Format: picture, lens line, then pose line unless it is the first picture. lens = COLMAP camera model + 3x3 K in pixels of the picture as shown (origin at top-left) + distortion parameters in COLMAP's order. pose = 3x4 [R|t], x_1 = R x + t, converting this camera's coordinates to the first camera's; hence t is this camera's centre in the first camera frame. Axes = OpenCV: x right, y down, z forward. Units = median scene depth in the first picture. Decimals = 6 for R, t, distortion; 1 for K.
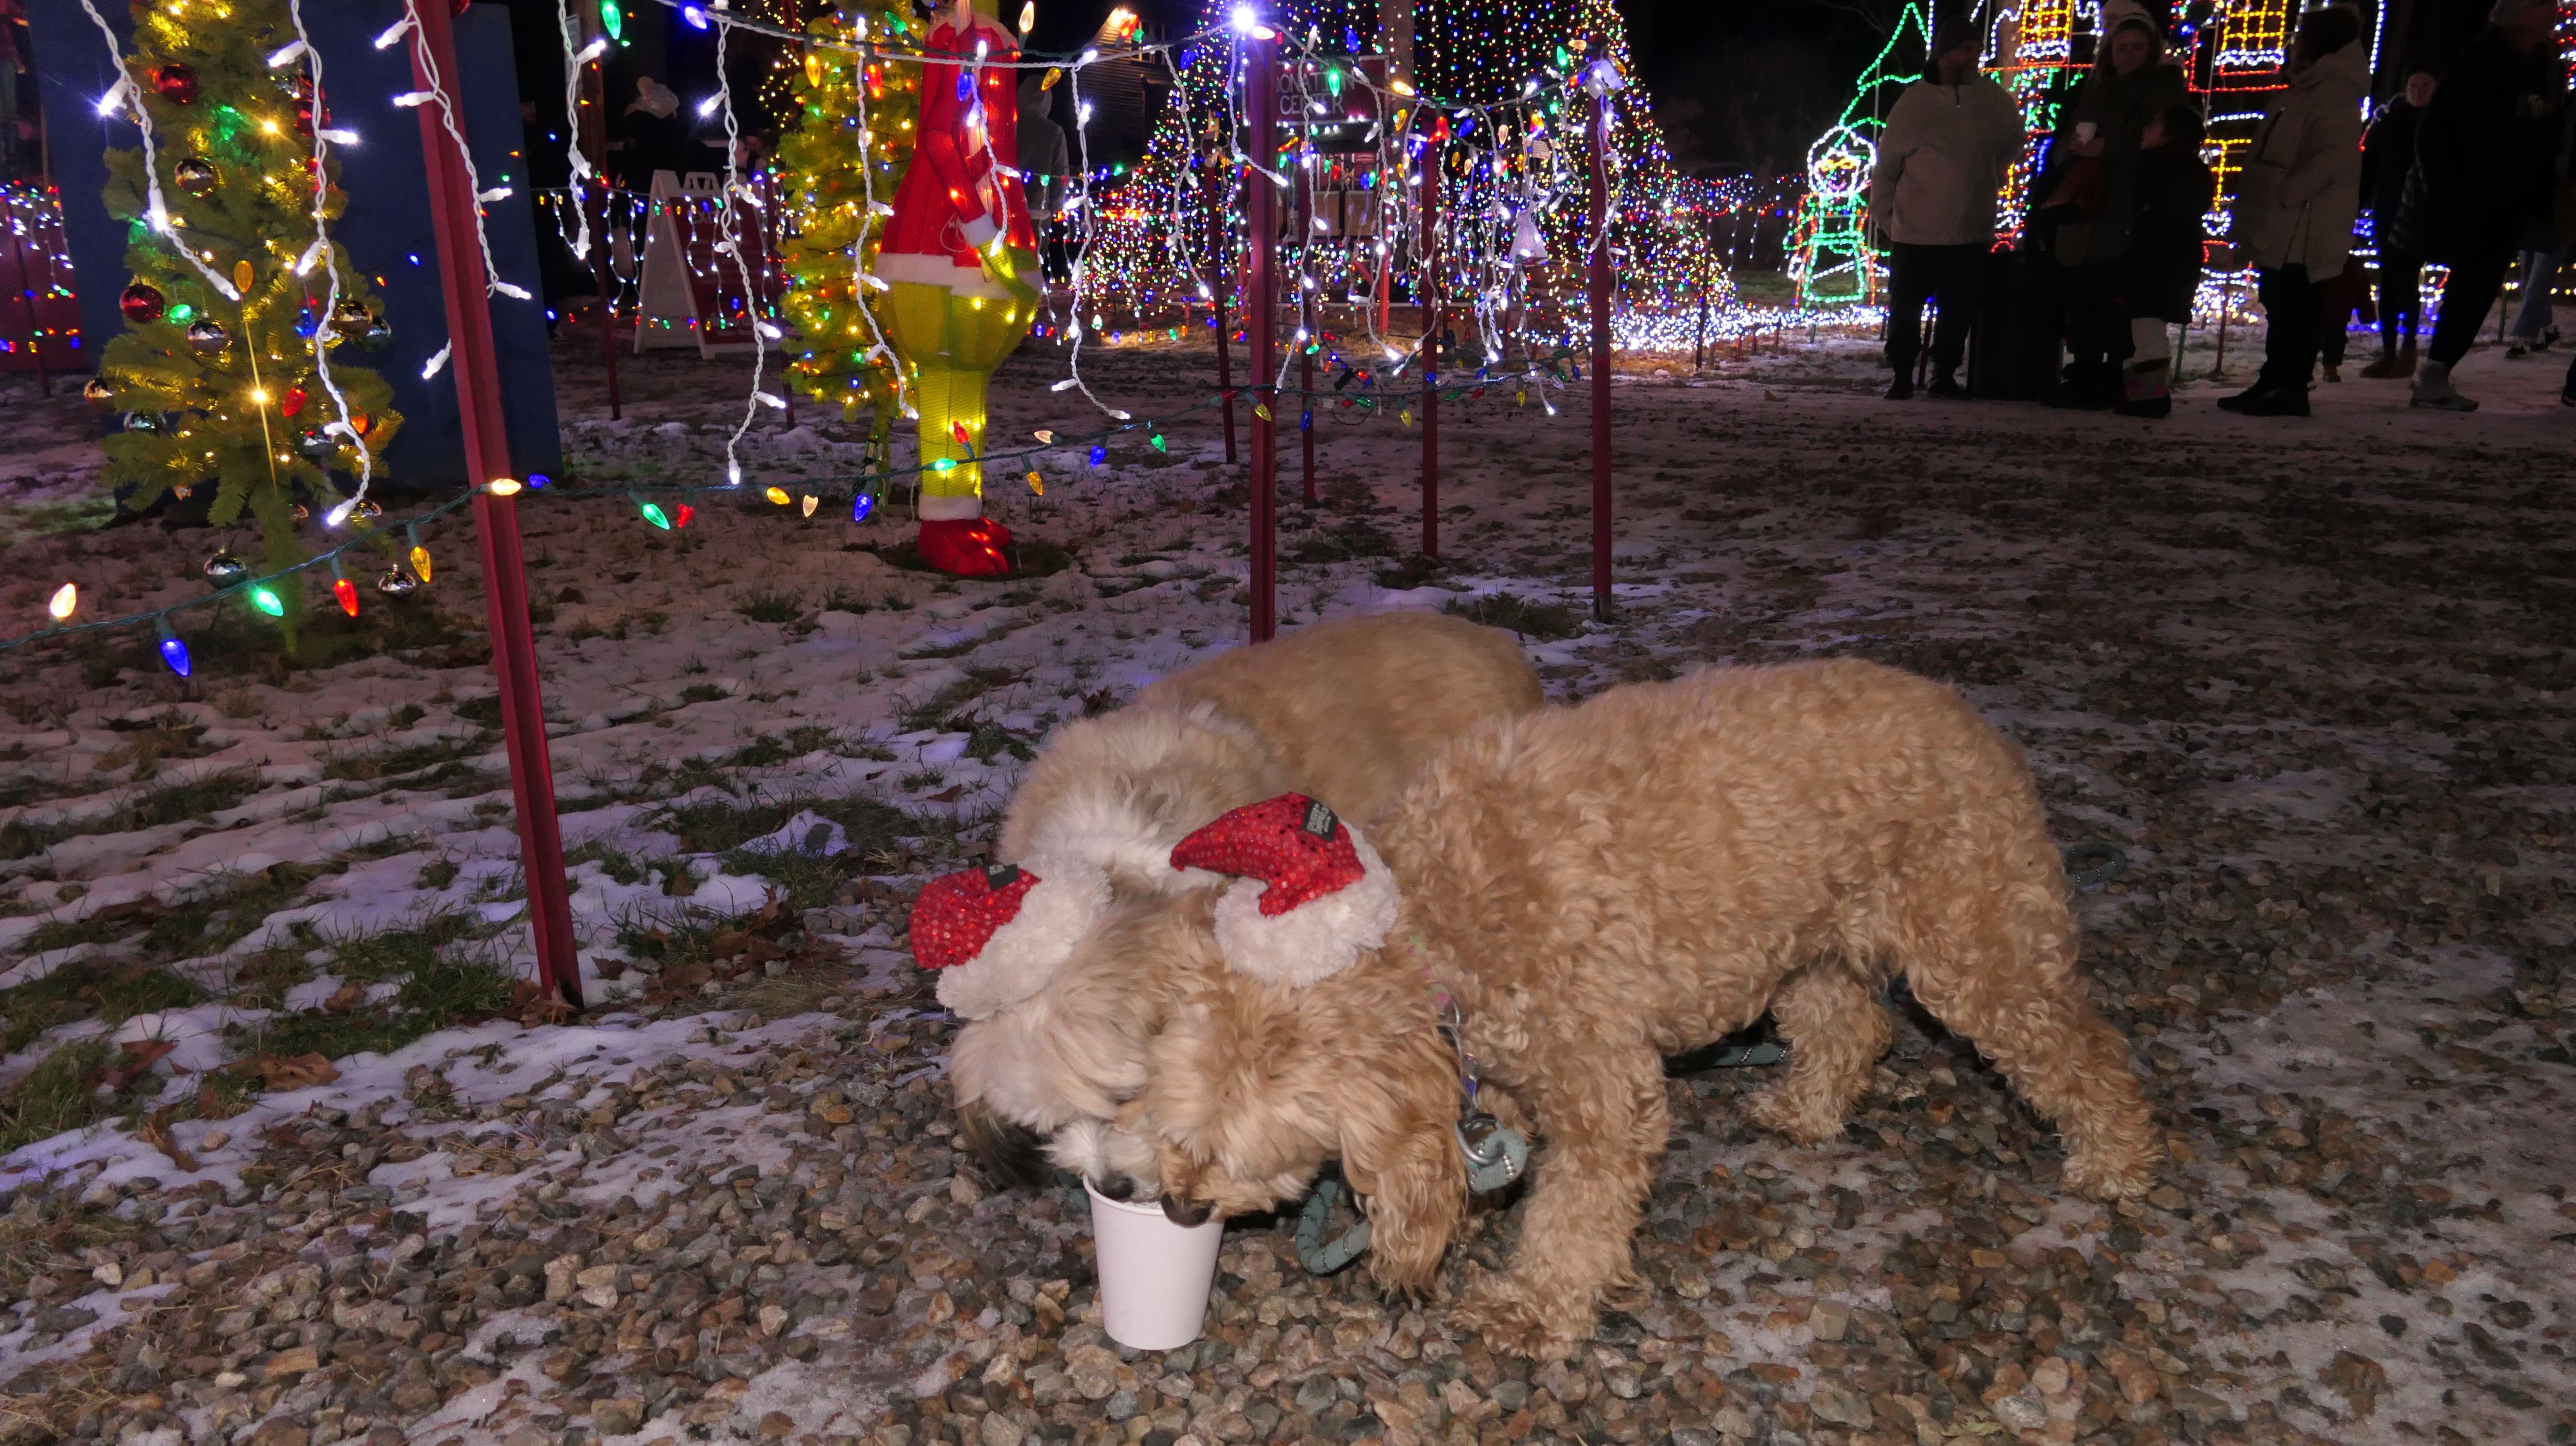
lens RADIAL K [[1840.4, 0, 1283.8], [0, 1840.4, 794.2], [0, 0, 1]] dist [-0.031963, 0.003178]
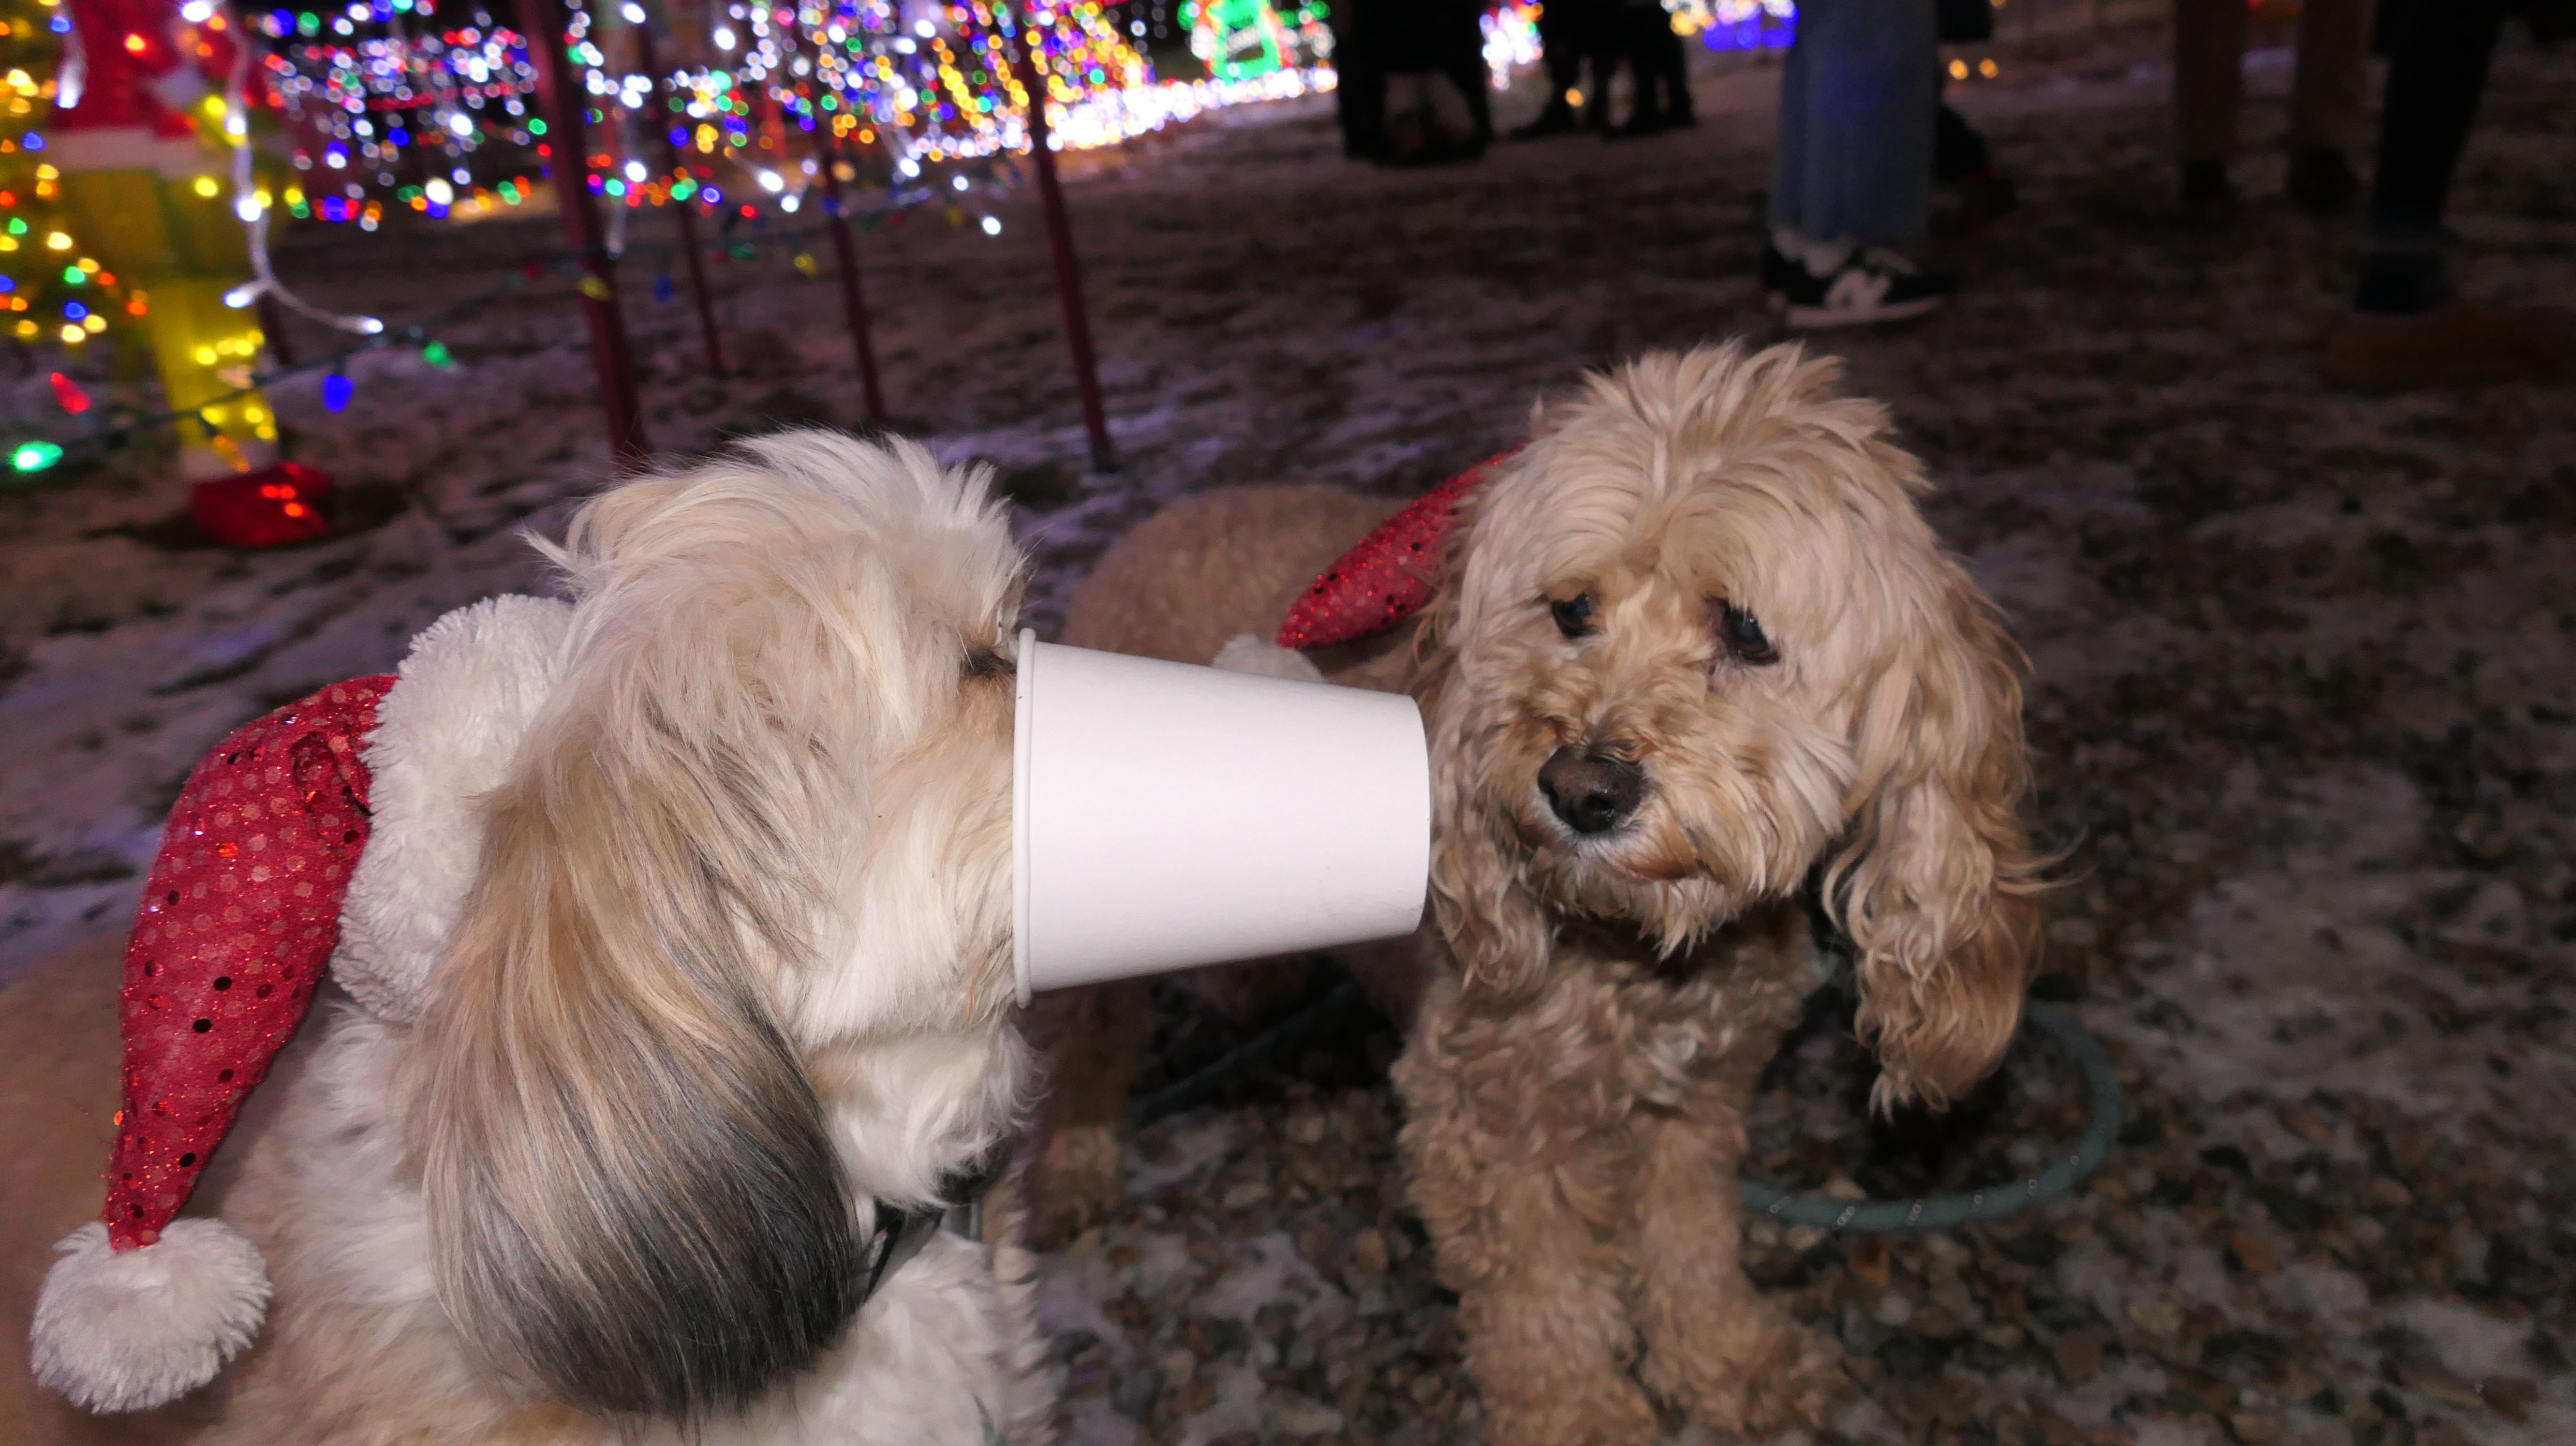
lens RADIAL K [[1858.2, 0, 1298.5], [0, 1858.2, 608.9], [0, 0, 1]] dist [-0.031640, 0.003506]
pose [[0.944332, -0.186072, 0.271321, 0.039038], [0.185584, 0.982238, 0.027694, -0.082204], [-0.271655, 0.024200, 0.962090, 0.367844]]
